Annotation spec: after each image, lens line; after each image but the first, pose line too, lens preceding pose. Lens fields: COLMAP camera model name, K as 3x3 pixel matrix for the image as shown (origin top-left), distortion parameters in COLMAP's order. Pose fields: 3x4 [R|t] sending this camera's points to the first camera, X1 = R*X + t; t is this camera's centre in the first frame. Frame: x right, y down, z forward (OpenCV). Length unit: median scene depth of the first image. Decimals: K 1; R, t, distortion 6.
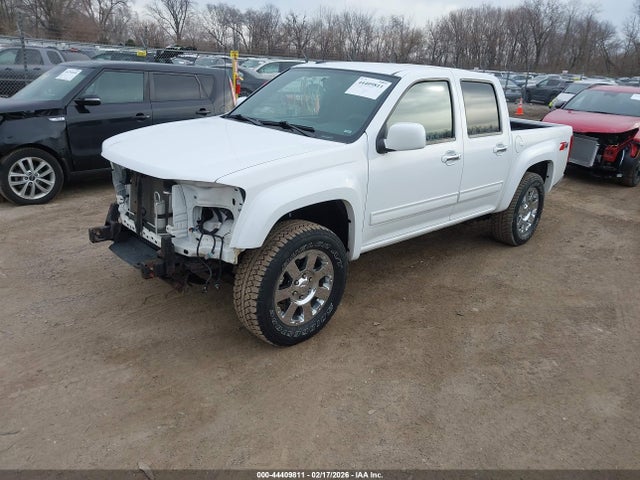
lens RADIAL K [[506.0, 0, 320.0], [0, 506.0, 240.0], [0, 0, 1]] dist [-0.002841, -0.000793]
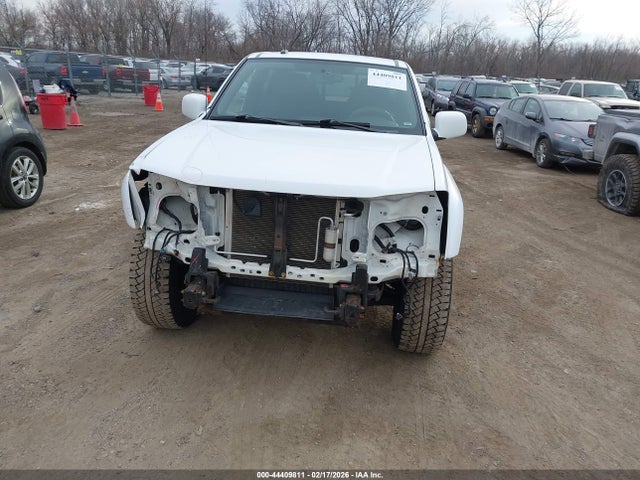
lens RADIAL K [[506.0, 0, 320.0], [0, 506.0, 240.0], [0, 0, 1]] dist [-0.002841, -0.000793]
pose [[0.774228, -0.210825, 0.596761, -0.620763], [0.197712, 0.976267, 0.088390, -0.100581], [-0.601233, 0.049553, 0.797536, 0.284370]]
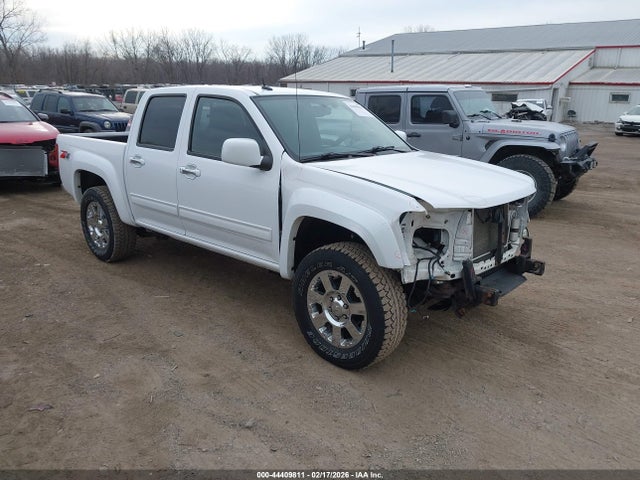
lens RADIAL K [[510.4, 0, 319.3], [0, 510.4, 249.8], [0, 0, 1]] dist [-0.009831, 0.004815]
pose [[-0.057327, -0.341125, 0.938268, -1.074735], [0.310536, 0.887101, 0.341496, -0.418563], [-0.948831, 0.310943, 0.055077, 1.054552]]
